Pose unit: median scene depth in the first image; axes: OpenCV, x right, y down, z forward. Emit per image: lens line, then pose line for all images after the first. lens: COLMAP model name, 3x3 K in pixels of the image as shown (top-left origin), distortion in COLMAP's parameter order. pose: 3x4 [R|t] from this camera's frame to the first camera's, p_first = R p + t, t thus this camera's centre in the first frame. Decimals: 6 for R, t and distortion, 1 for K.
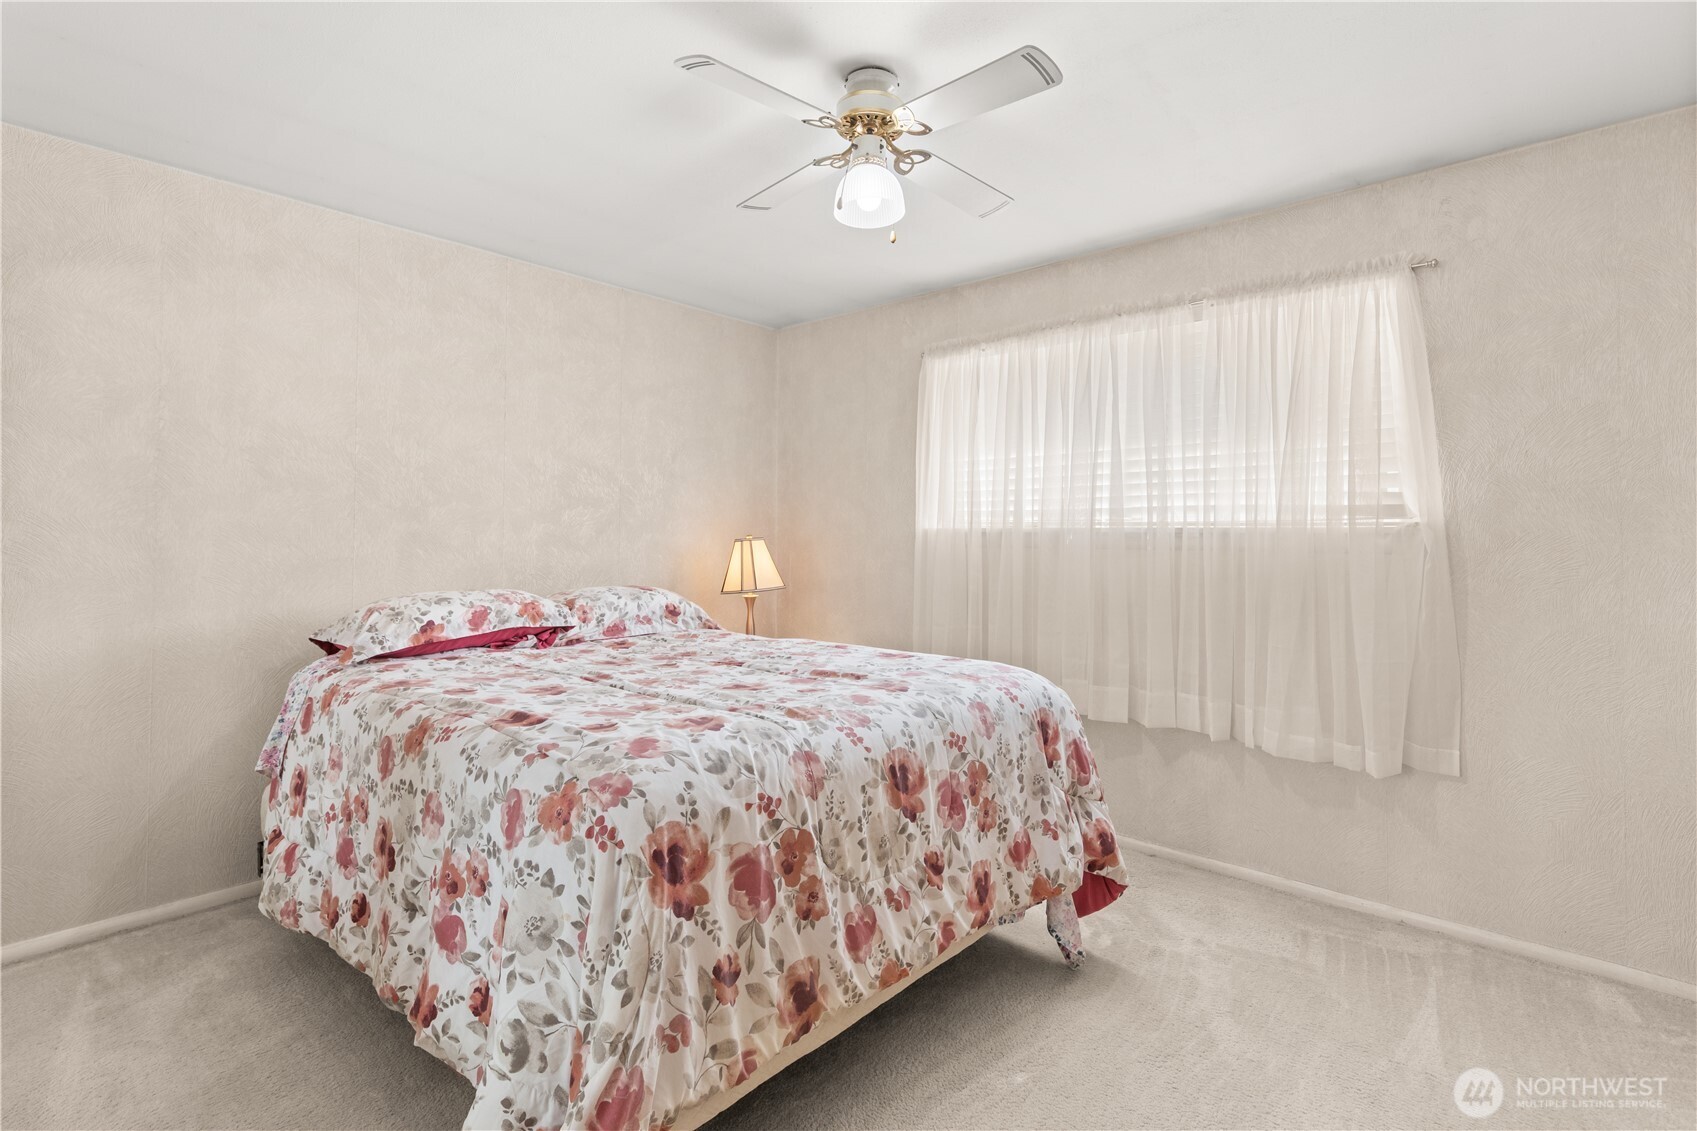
lens RADIAL K [[758.5, 0, 845.4], [0, 758.5, 622.9], [0, 0, 1]] dist [0.103019, 0.000032]
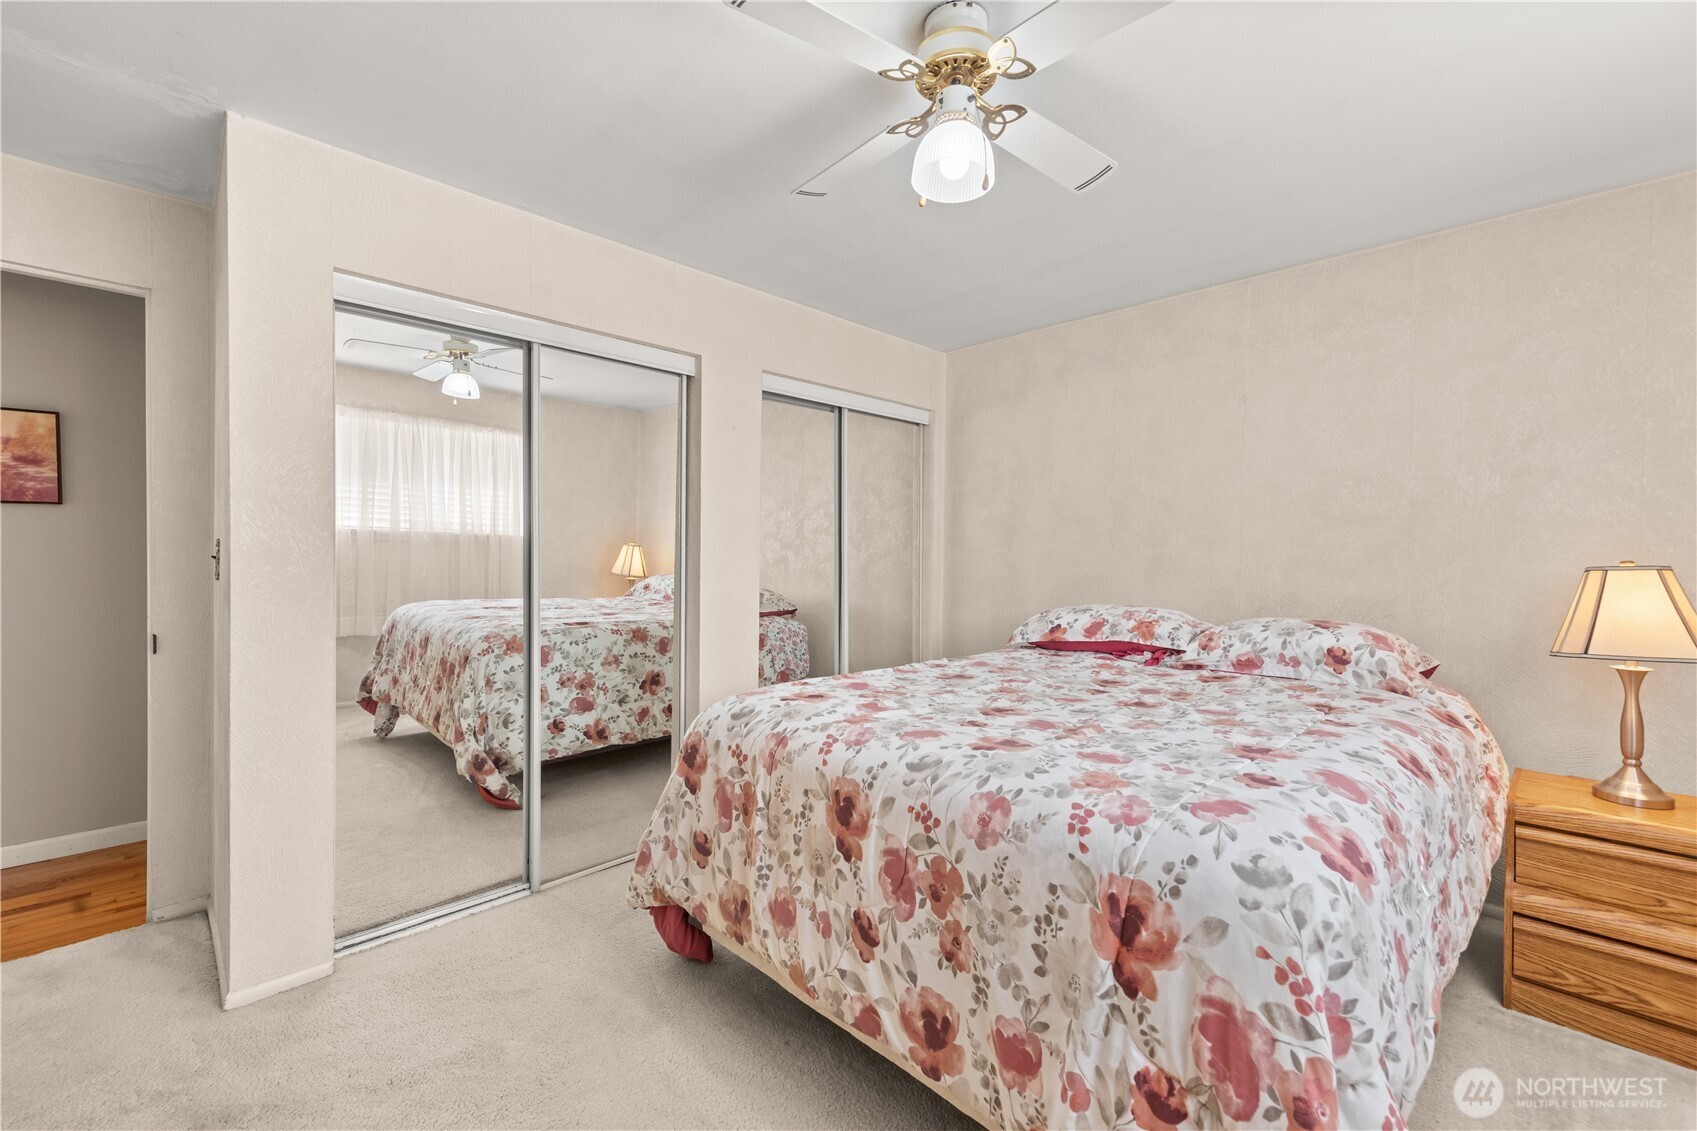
lens RADIAL K [[727.9, 0, 848.5], [0, 727.9, 565.5], [0, 0, 1]] dist [0.008300, 0.000397]
pose [[-0.037624, 0.020554, -0.999081, 0.852416], [-0.115904, 0.992951, 0.024793, -0.110849], [0.992548, 0.116730, -0.034977, 0.855390]]
